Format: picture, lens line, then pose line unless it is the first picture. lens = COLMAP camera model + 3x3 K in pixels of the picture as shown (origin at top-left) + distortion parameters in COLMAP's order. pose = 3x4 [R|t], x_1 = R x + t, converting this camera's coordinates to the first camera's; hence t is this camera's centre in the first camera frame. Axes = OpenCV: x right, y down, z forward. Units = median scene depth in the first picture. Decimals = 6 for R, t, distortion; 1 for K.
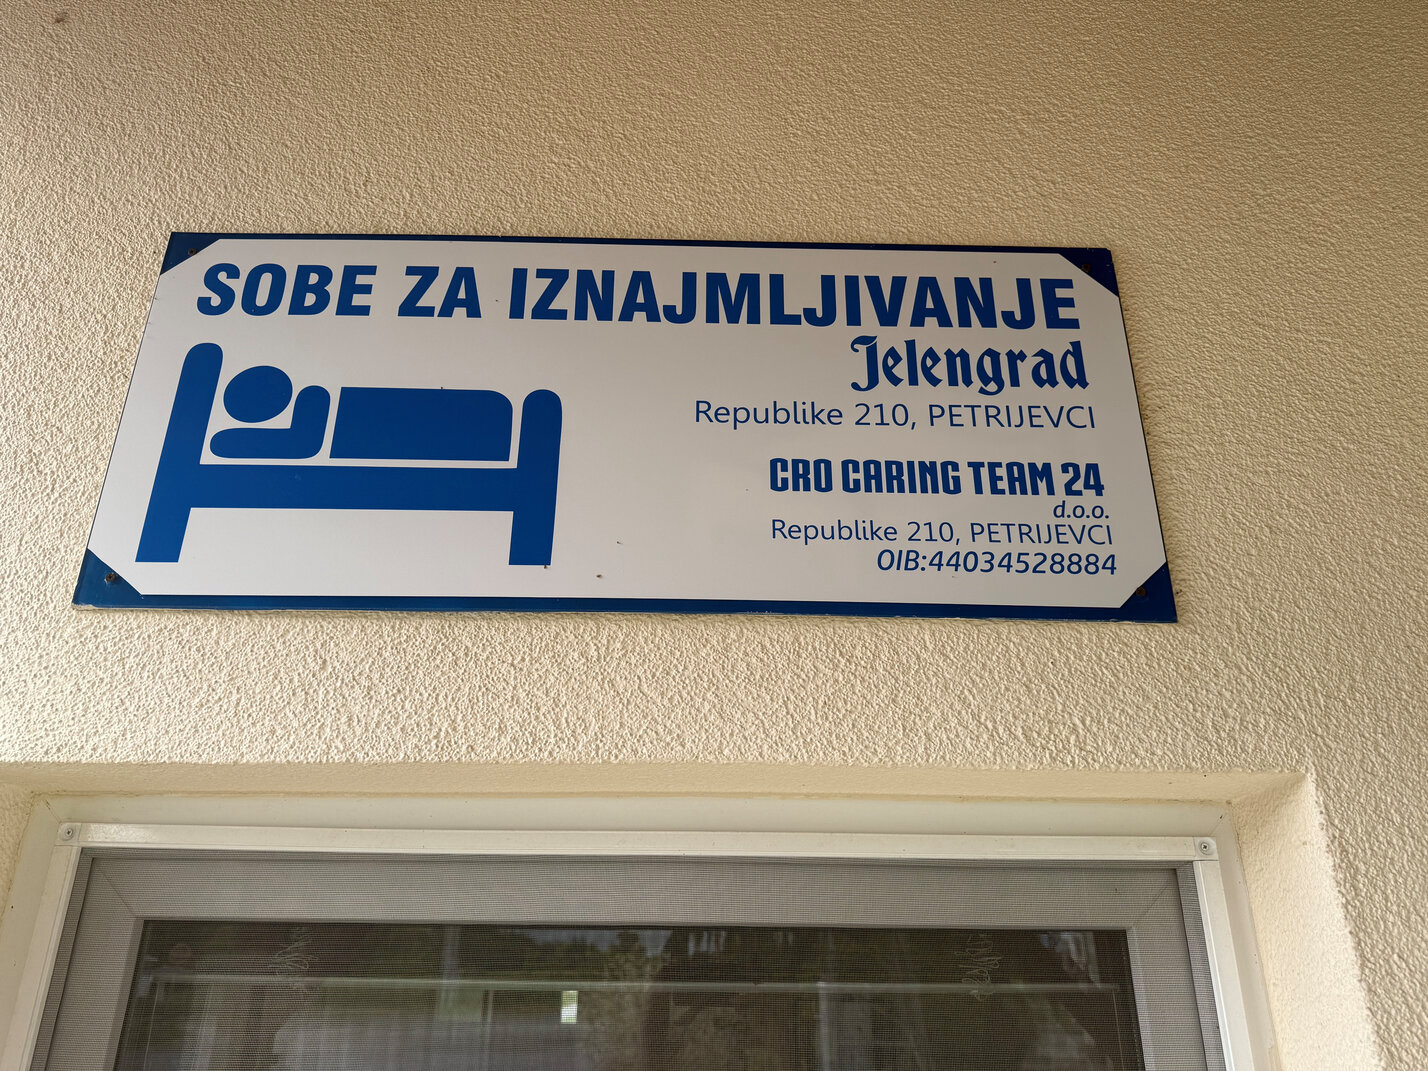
lens RADIAL K [[1012.3, 0, 714.0], [0, 1012.3, 535.5], [0, 0, 1]] dist [0.061524, -0.000346]
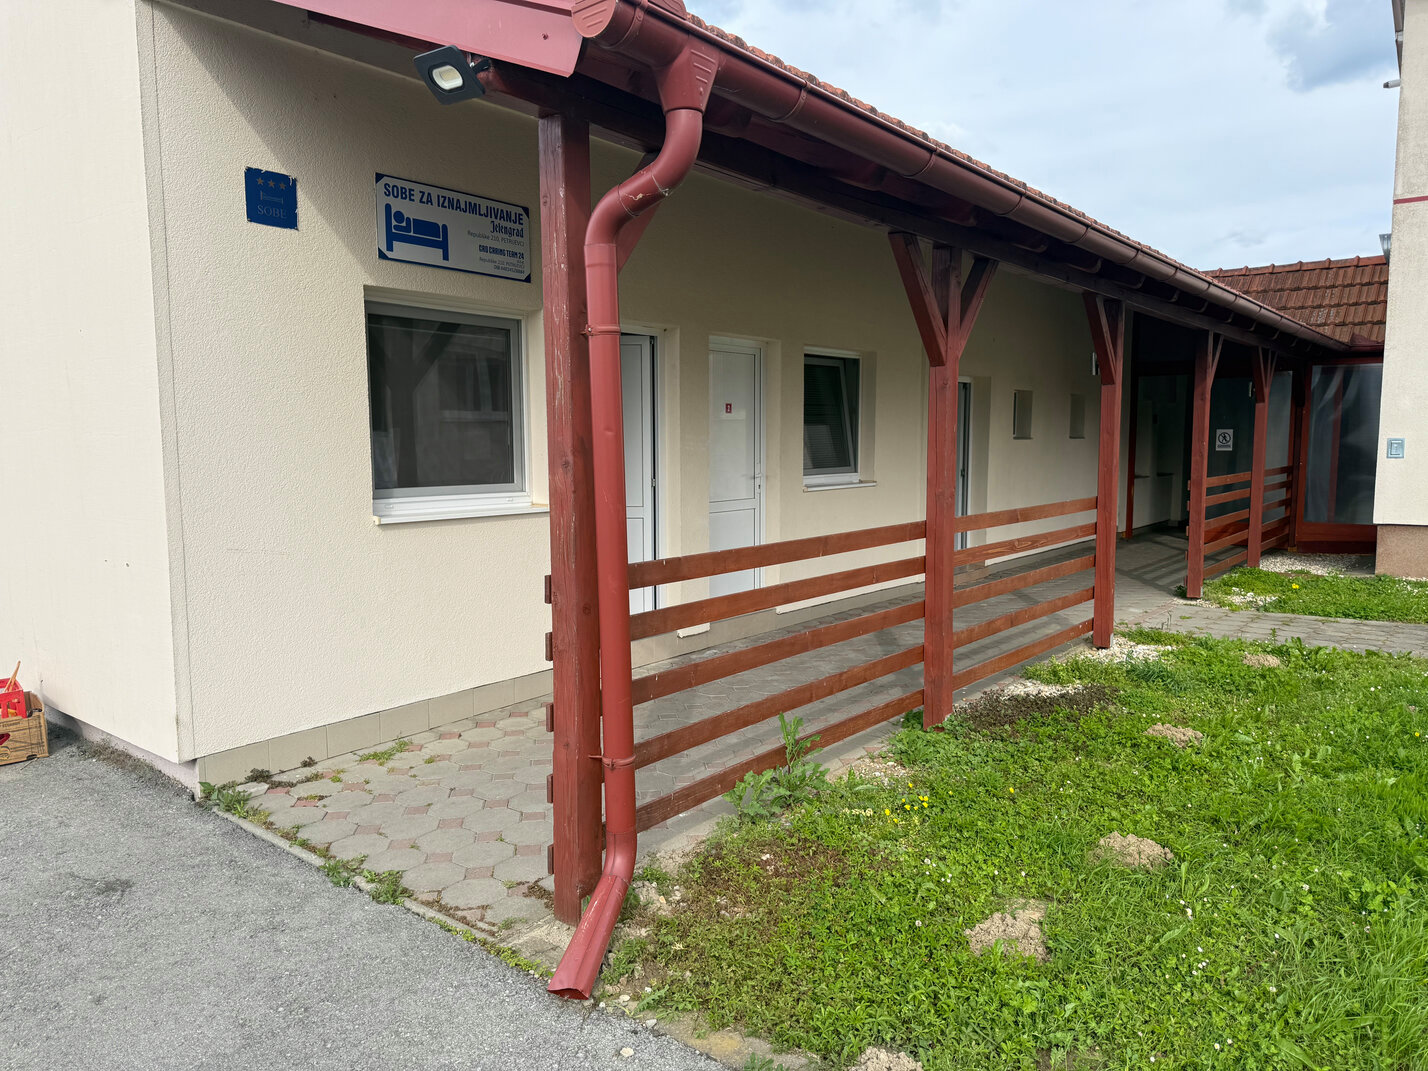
lens RADIAL K [[1012.3, 0, 714.0], [0, 1012.3, 535.5], [0, 0, 1]] dist [0.061524, -0.000346]
pose [[0.629029, -0.087600, 0.772430, -3.567494], [-0.289812, 0.895574, 0.337574, -0.902322], [-0.721340, -0.436203, 0.537955, -3.614552]]
